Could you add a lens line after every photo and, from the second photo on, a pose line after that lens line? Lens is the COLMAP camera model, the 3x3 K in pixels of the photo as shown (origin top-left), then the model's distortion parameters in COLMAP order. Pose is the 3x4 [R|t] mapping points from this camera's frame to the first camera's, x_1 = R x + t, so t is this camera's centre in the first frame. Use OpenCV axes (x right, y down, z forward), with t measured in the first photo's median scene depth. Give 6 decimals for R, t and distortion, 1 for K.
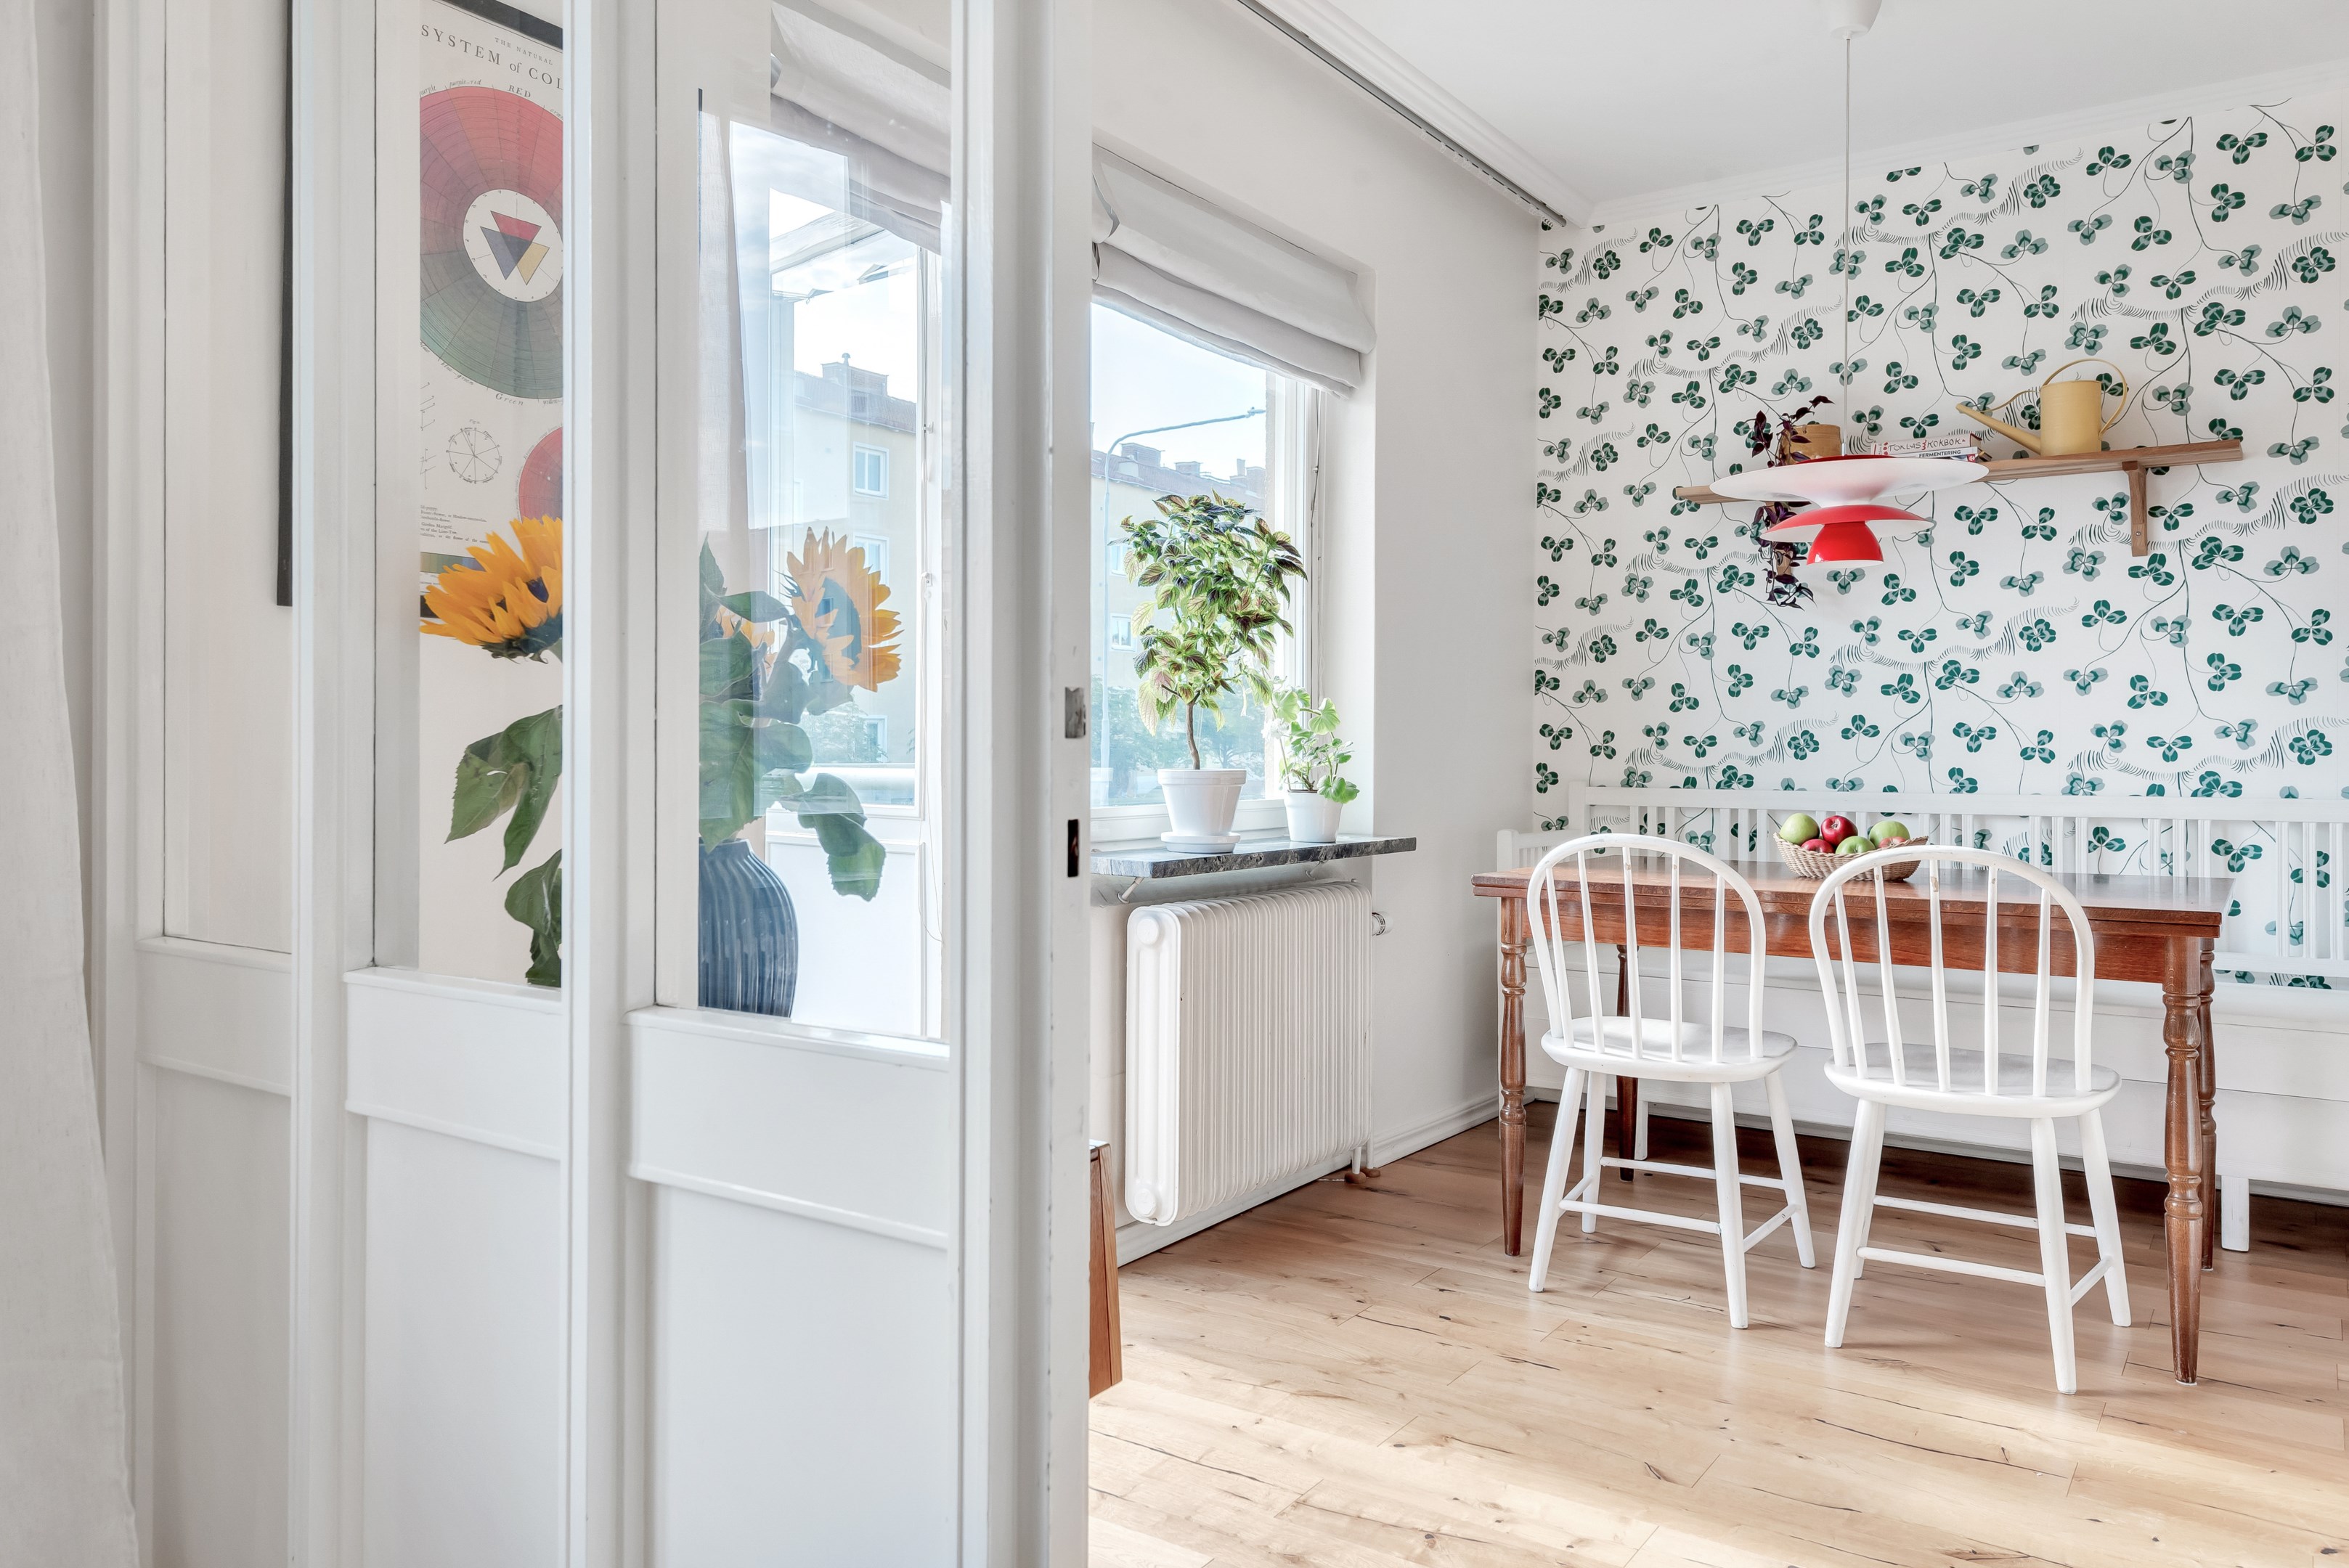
lens RADIAL K [[1635.8, 0, 1177.9], [0, 1635.8, 744.4], [0, 0, 1]] dist [0.042975, -0.036056]
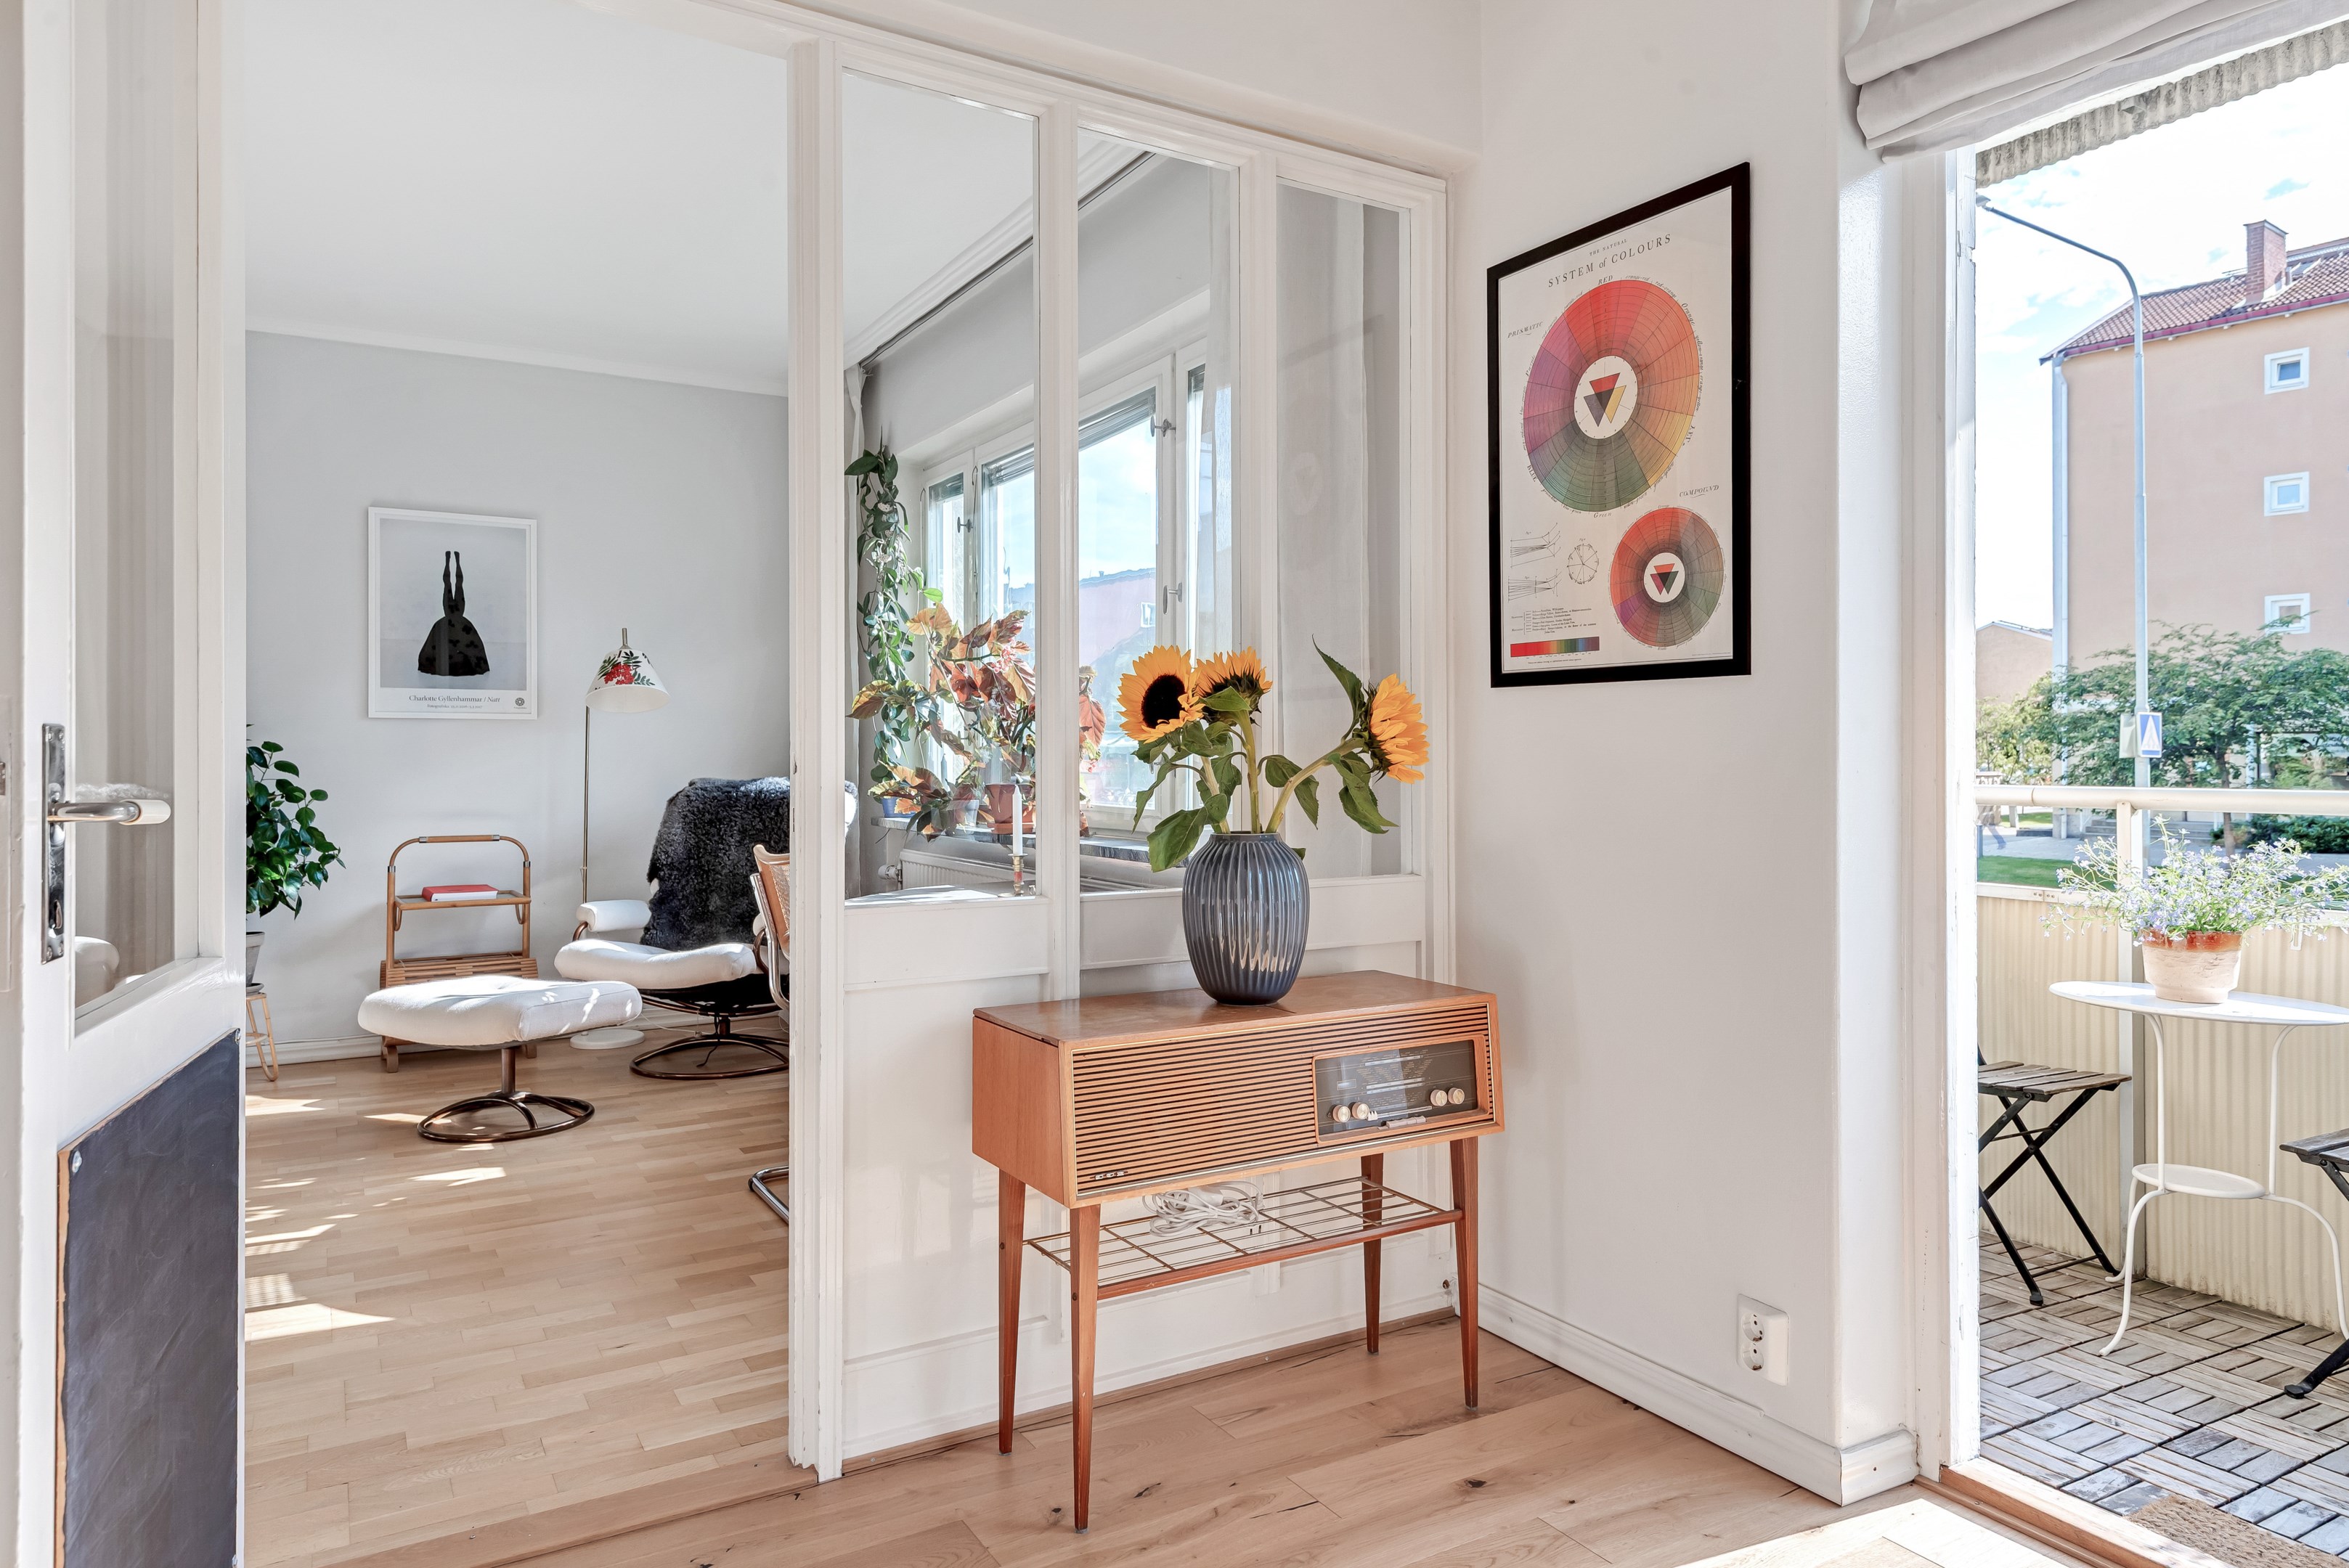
lens RADIAL K [[1439.3, 0, 1185.8], [0, 1439.3, 750.5], [0, 0, 1]] dist [0.005734, -0.001022]
pose [[-0.420041, -0.006069, -0.907485, 0.396276], [0.004980, 0.999947, -0.008992, -0.006430], [0.907491, -0.008296, -0.419989, 0.599810]]
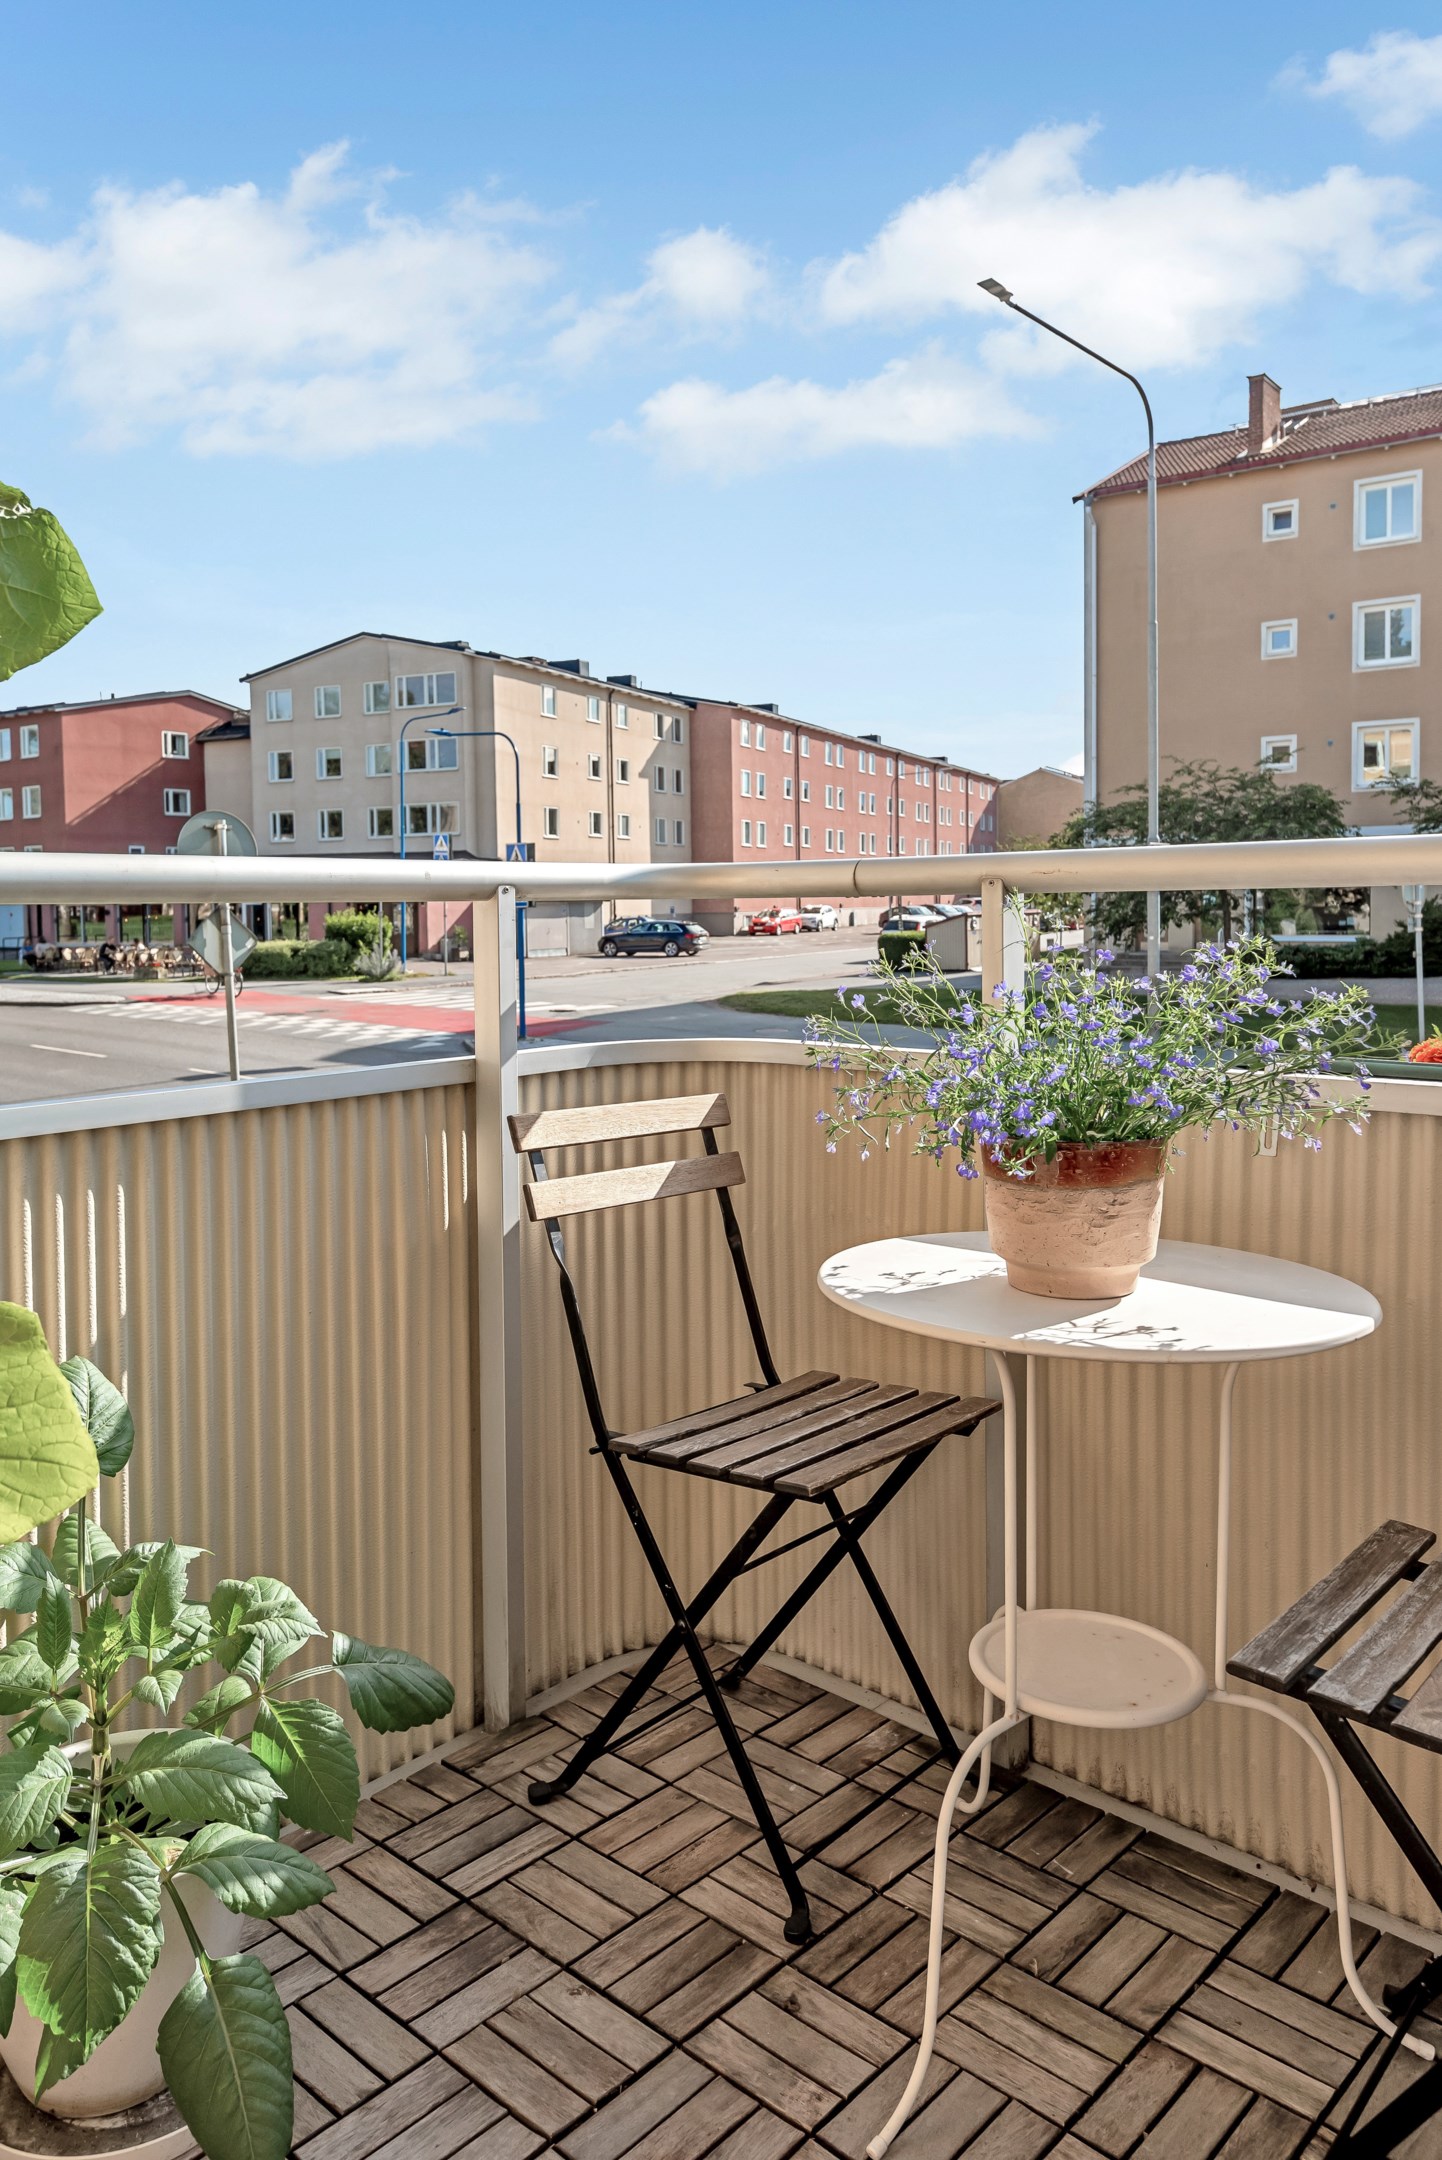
lens RADIAL K [[1525.2, 0, 710.9], [0, 1525.2, 973.6], [0, 0, 1]] dist [0.032805, -0.030260]
pose [[-0.136075, 0.045864, -0.989636, -0.121653], [0.020216, 0.998848, 0.043512, 0.025490], [0.990492, -0.014086, -0.136846, 0.720453]]
